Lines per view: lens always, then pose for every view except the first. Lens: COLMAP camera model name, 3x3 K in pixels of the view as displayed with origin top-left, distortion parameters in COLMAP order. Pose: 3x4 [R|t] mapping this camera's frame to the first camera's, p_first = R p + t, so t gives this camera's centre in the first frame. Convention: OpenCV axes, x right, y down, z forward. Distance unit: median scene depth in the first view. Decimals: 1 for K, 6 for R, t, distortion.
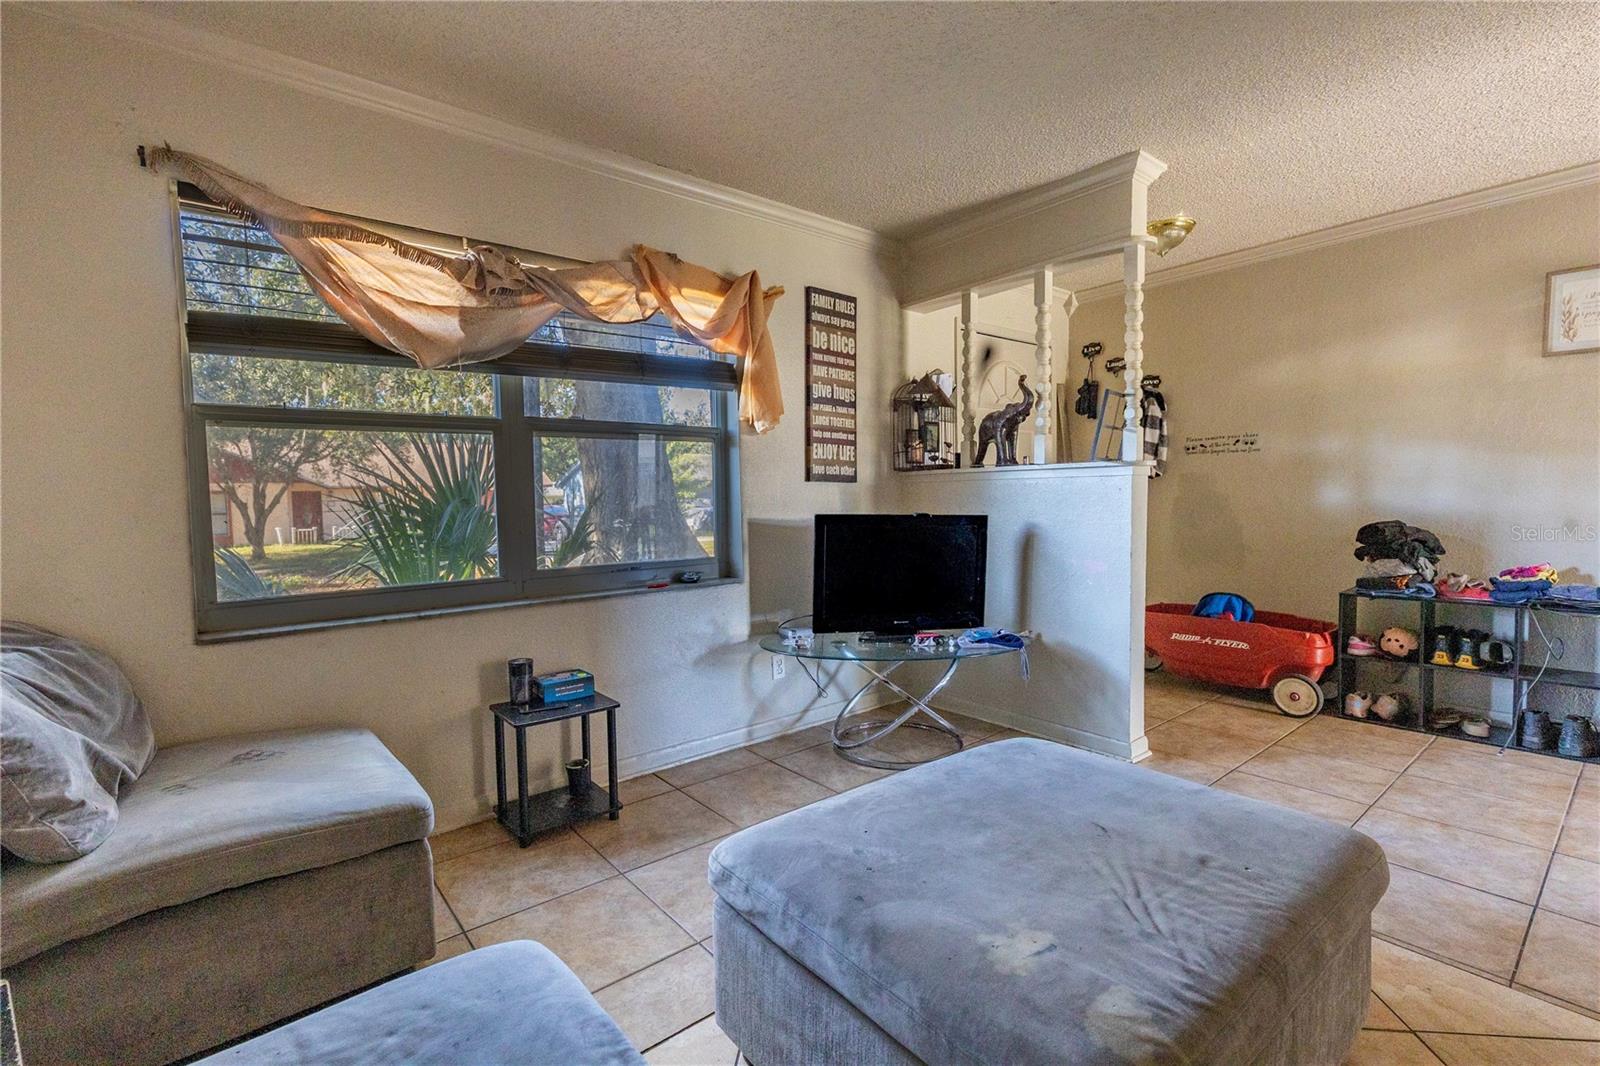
lens RADIAL K [[723.3, 0, 803.7], [0, 723.3, 531.2], [0, 0, 1]] dist [0.003124, 0.000493]
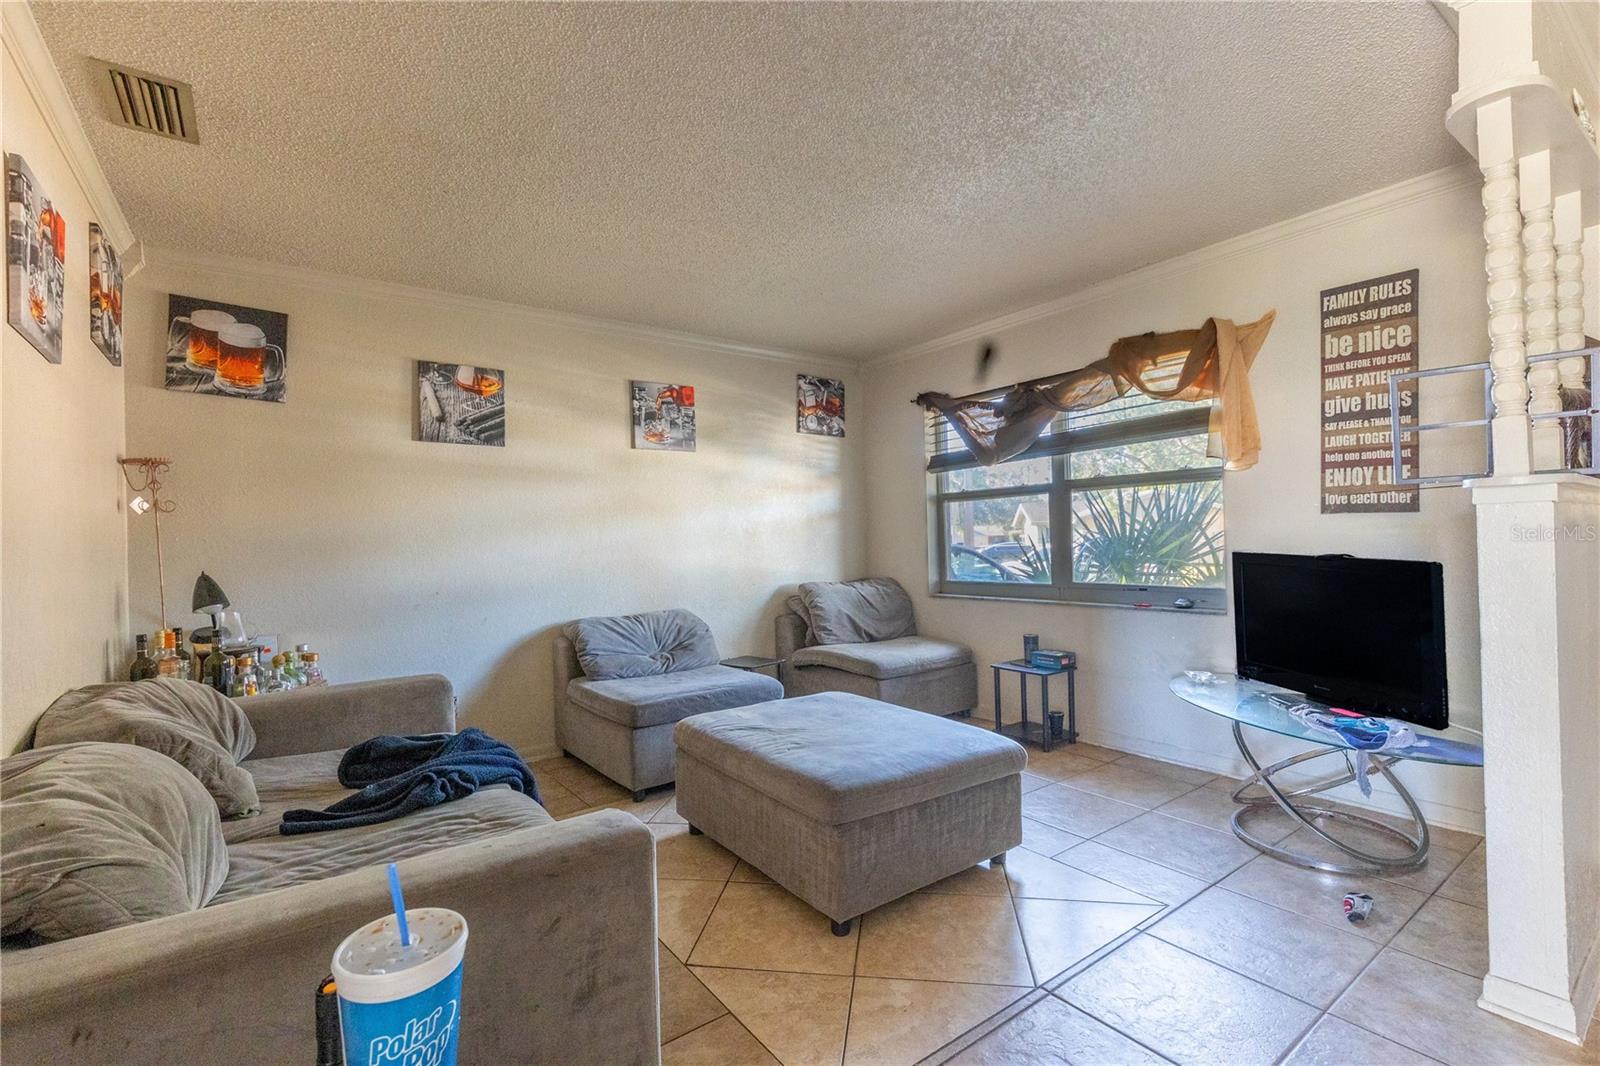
lens RADIAL K [[723.3, 0, 803.7], [0, 723.3, 535.8], [0, 0, 1]] dist [0.003124, 0.000493]
pose [[-0.069554, 0.008331, -0.997543, 0.908319], [-0.033119, 0.999395, 0.010656, -0.030713], [0.997028, 0.033779, -0.069236, 0.435358]]
